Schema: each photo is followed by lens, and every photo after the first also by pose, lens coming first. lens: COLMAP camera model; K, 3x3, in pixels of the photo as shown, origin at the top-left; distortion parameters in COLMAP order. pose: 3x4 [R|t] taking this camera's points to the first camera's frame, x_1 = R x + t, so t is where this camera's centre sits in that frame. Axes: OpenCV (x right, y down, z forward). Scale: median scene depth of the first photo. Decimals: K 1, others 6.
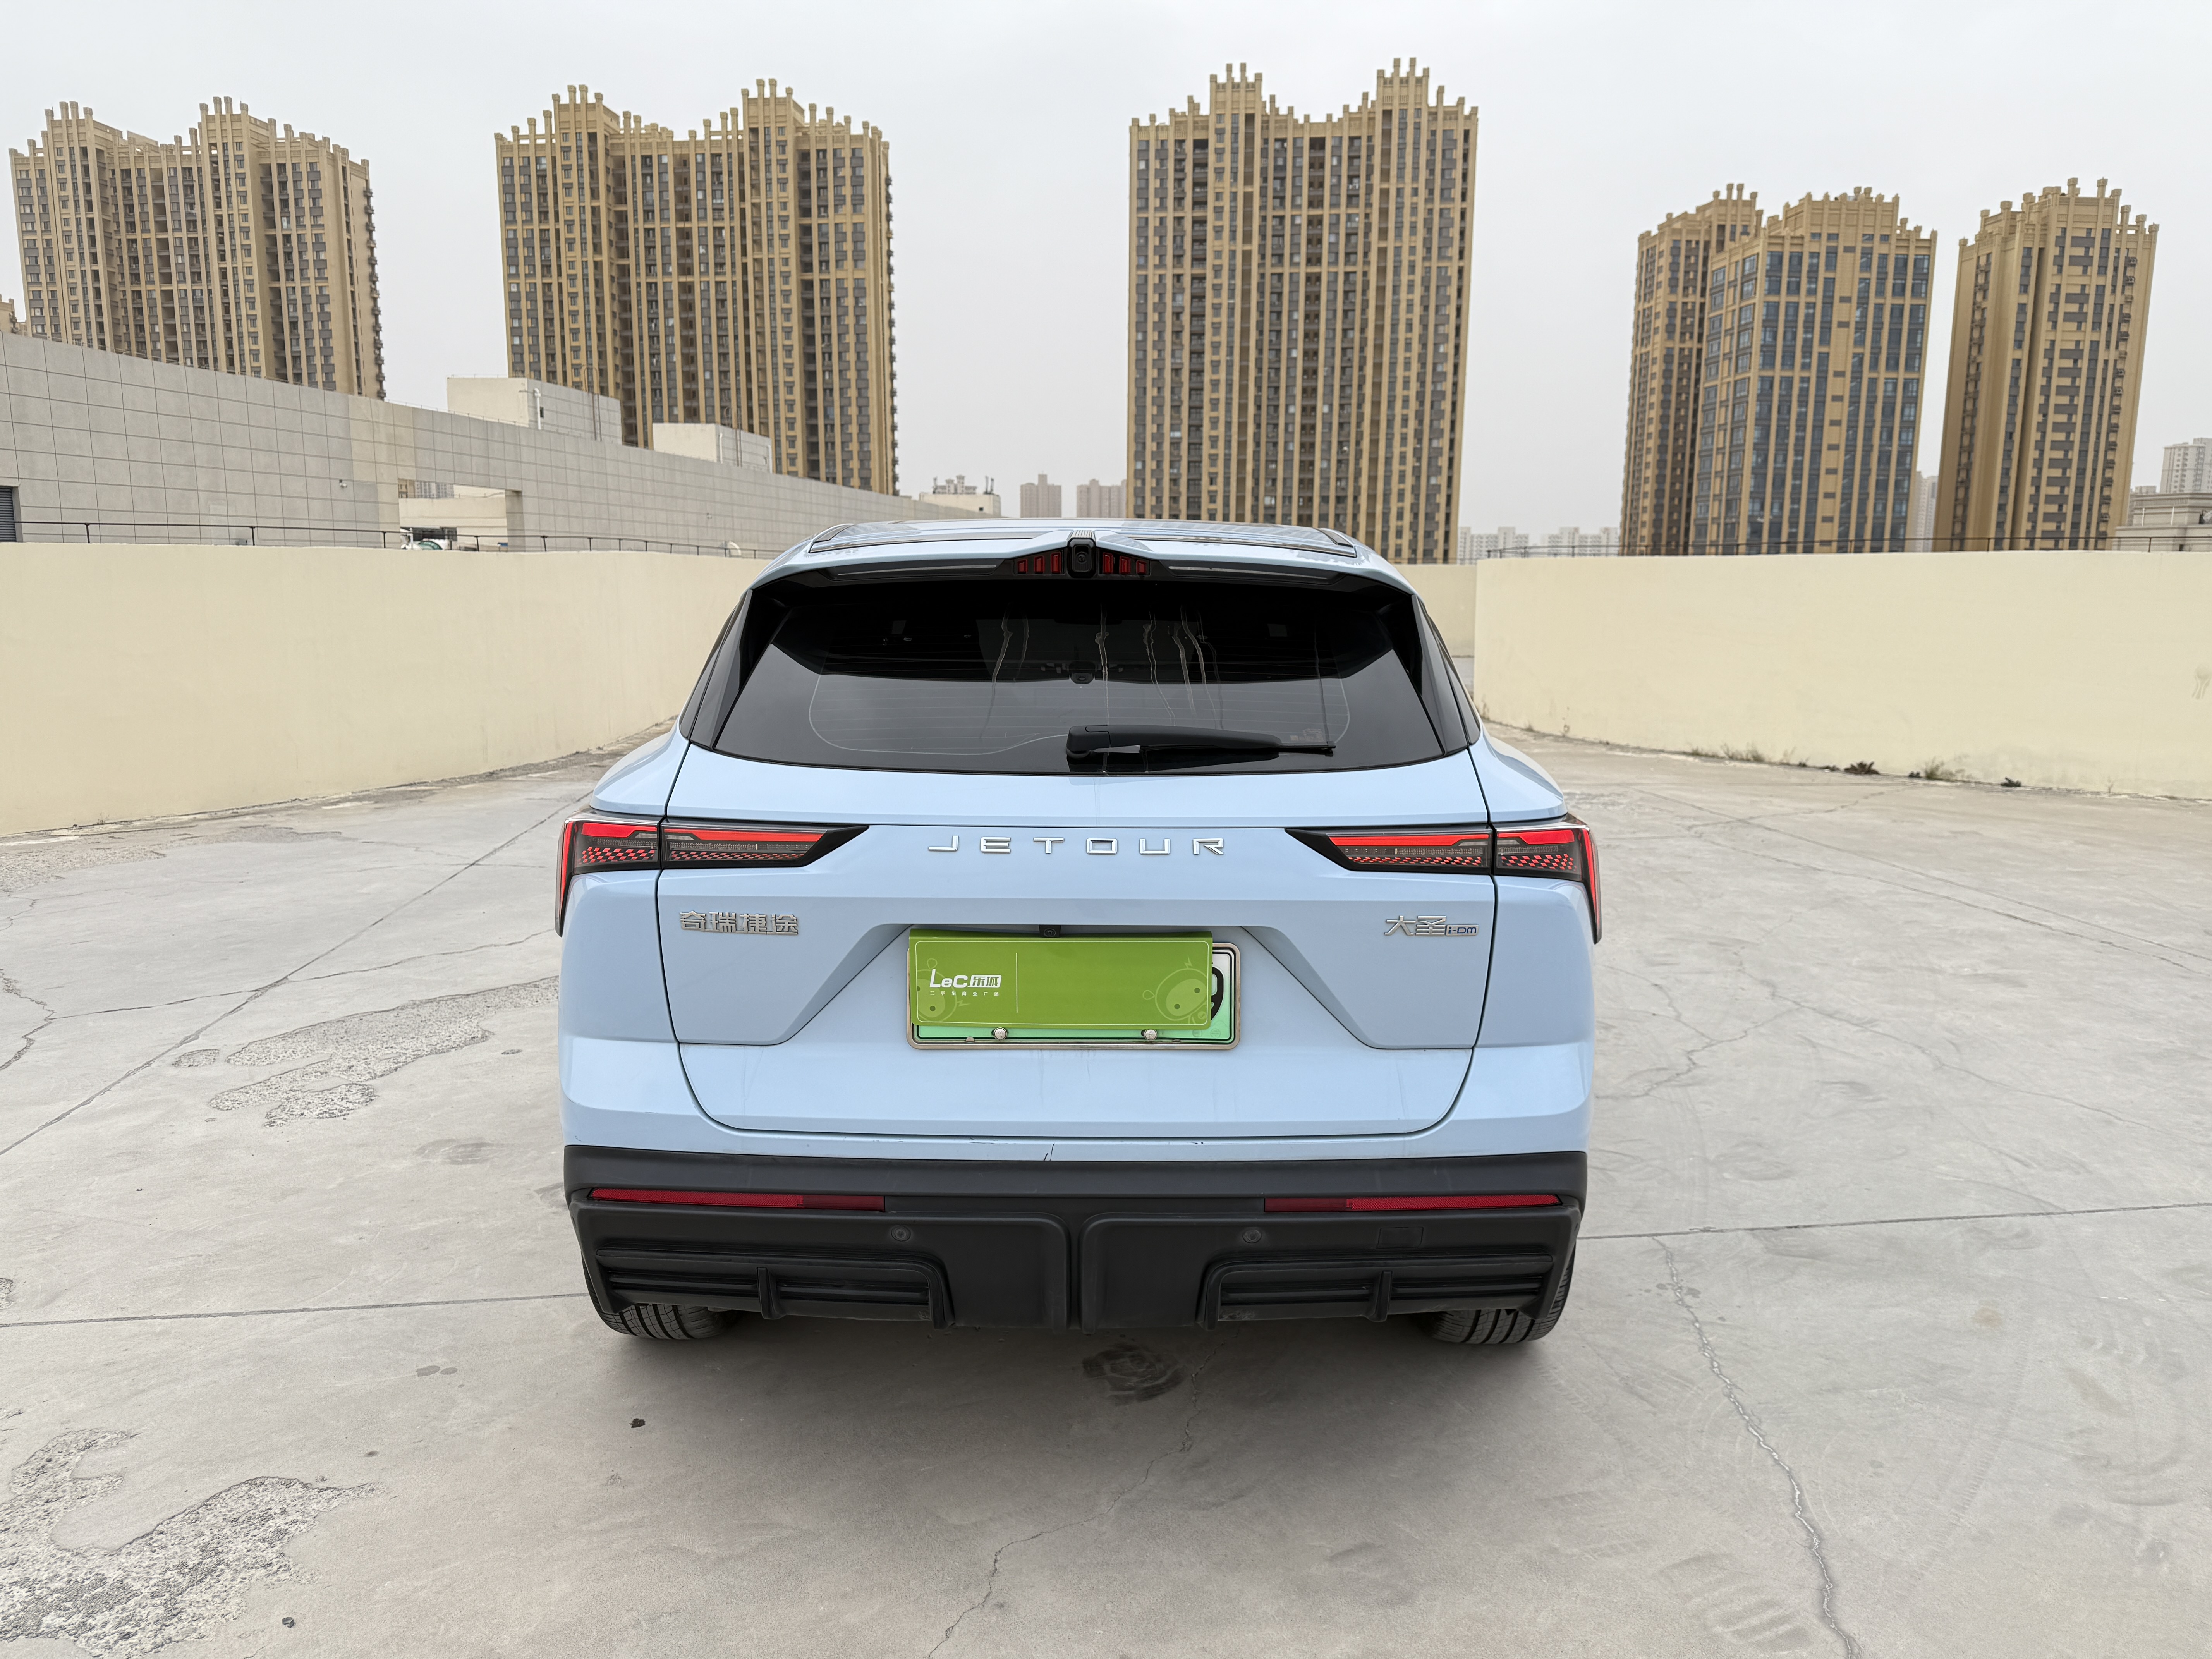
lens RADIAL K [[1552.3, 0, 1105.7], [0, 1552.3, 859.0], [0, 0, 1]] dist [0.026939, -0.032321]
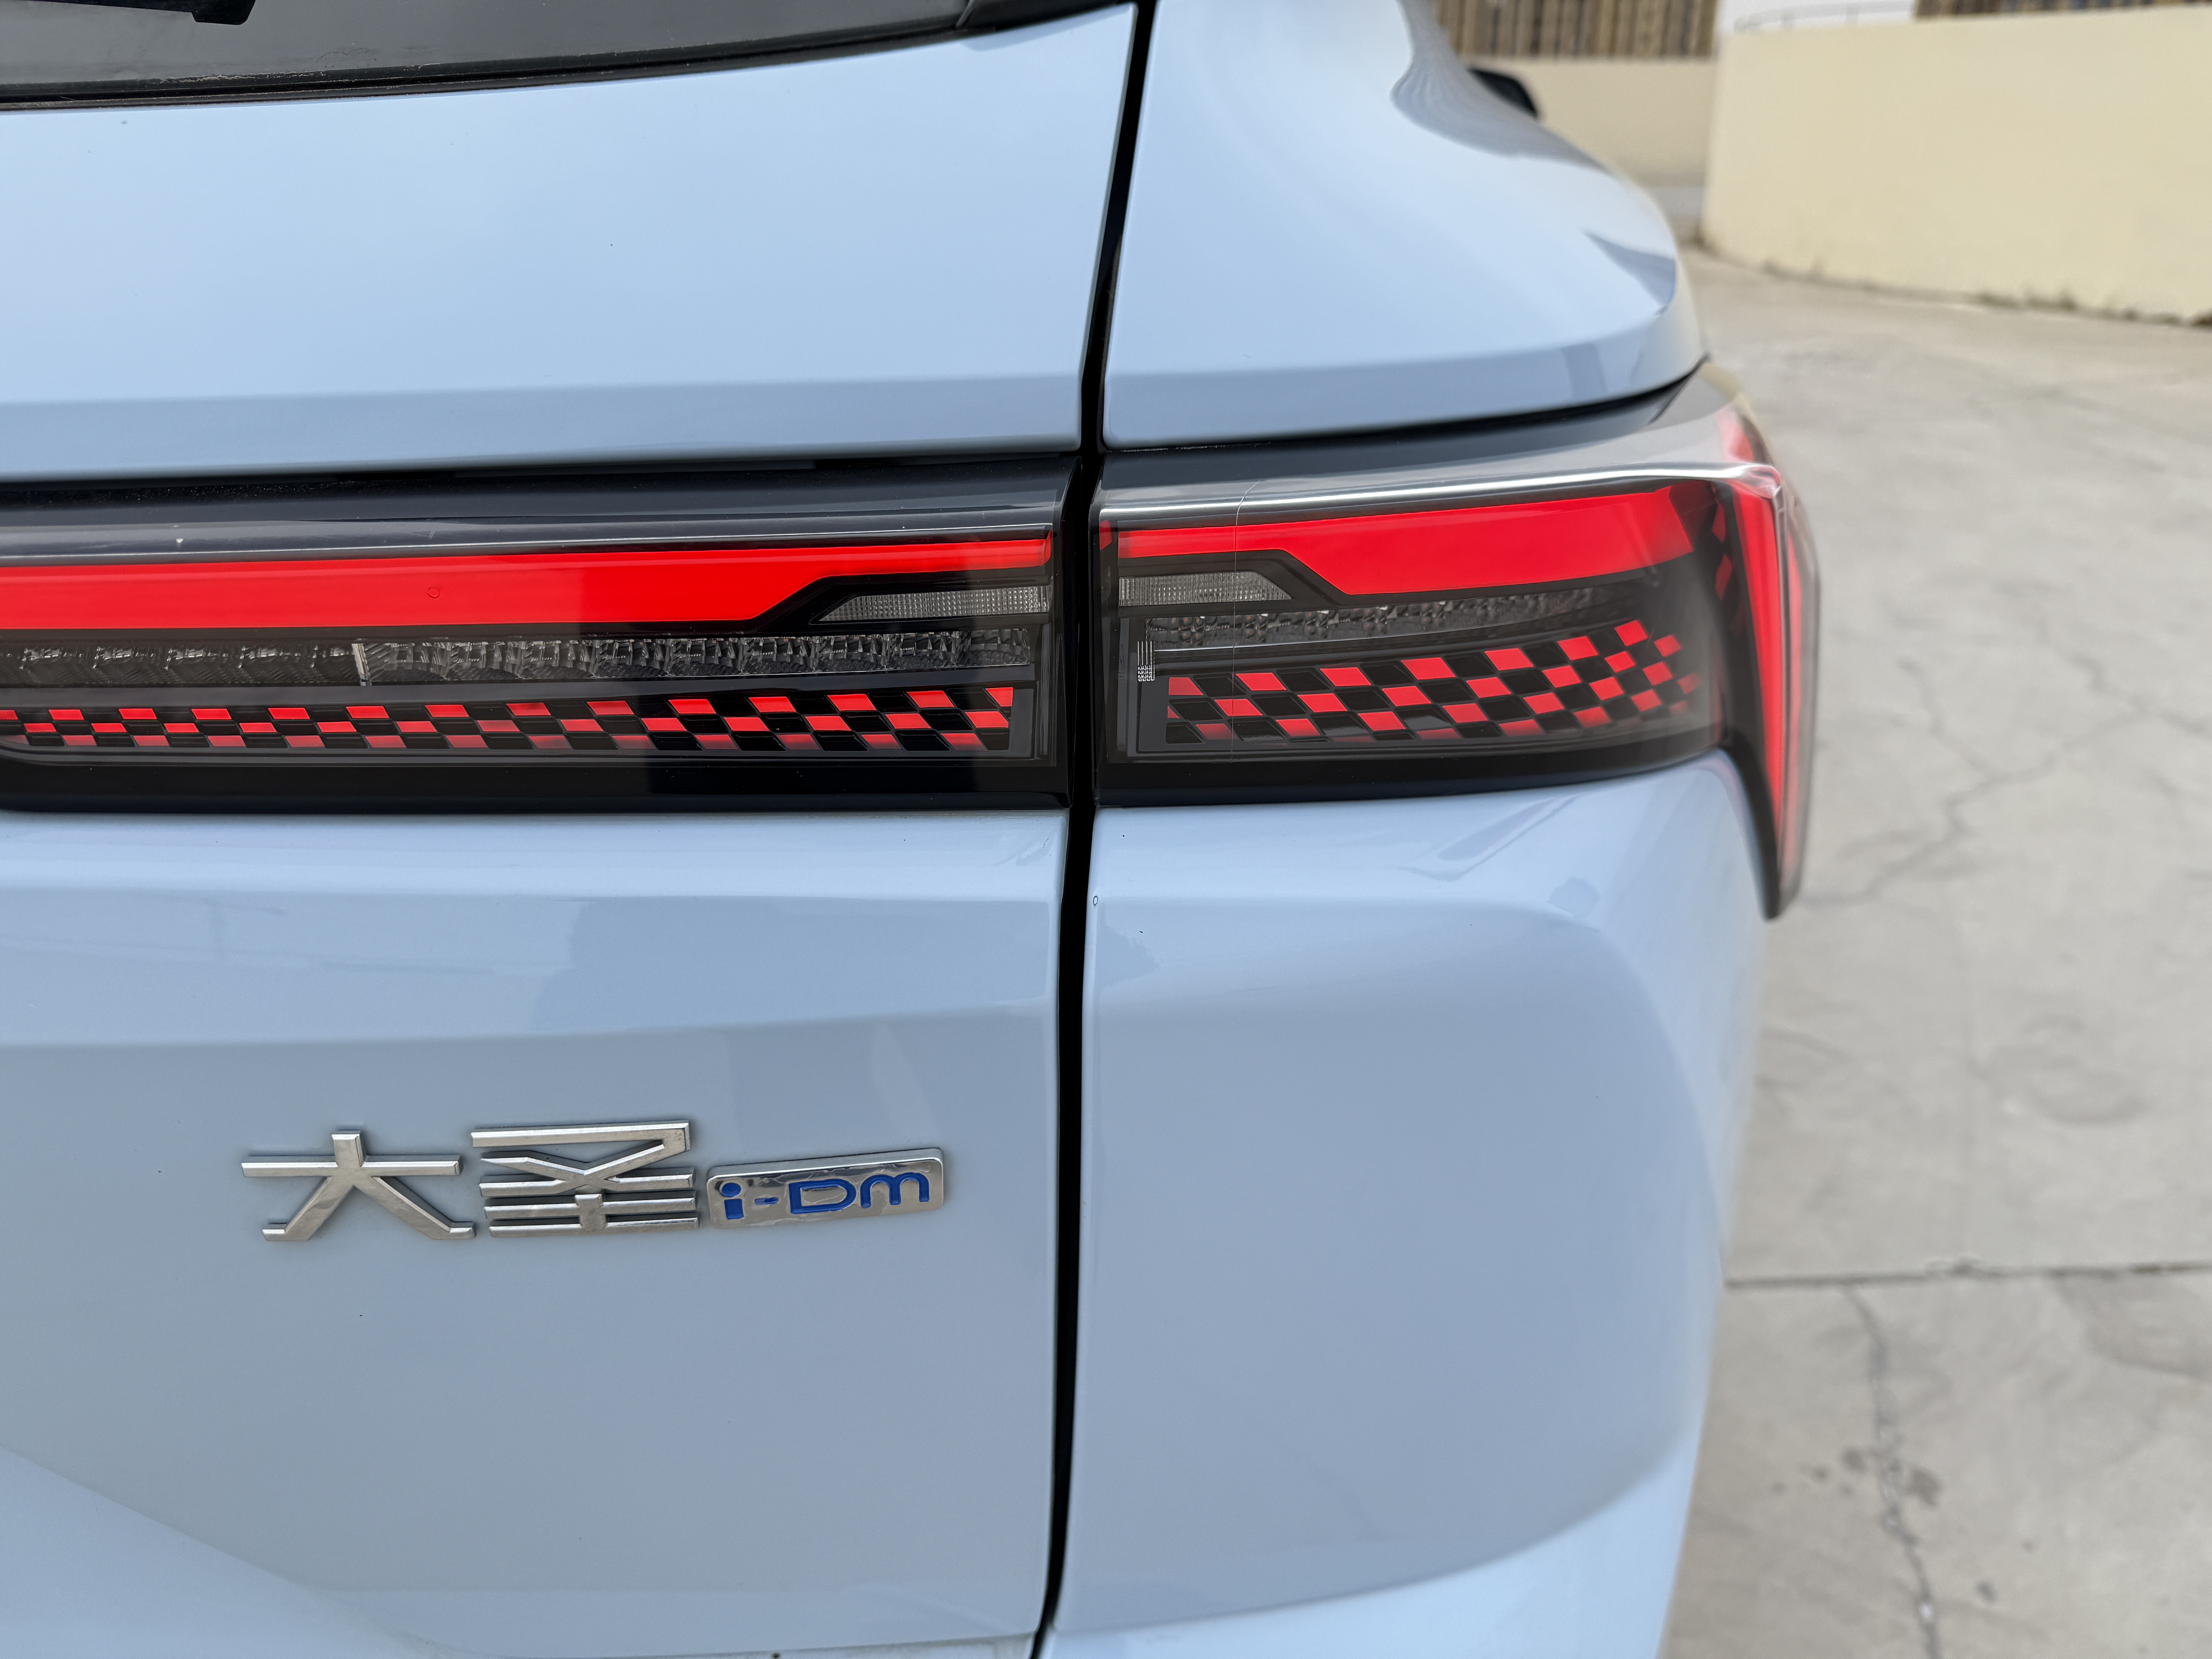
lens RADIAL K [[1552.3, 0, 1130.4], [0, 1552.3, 833.3], [0, 0, 1]] dist [0.026939, -0.032321]
pose [[0.994060, 0.040152, -0.101152, 0.151332], [-0.013007, 0.966621, 0.255879, -0.015815], [0.108050, -0.253043, 0.961402, 0.478771]]
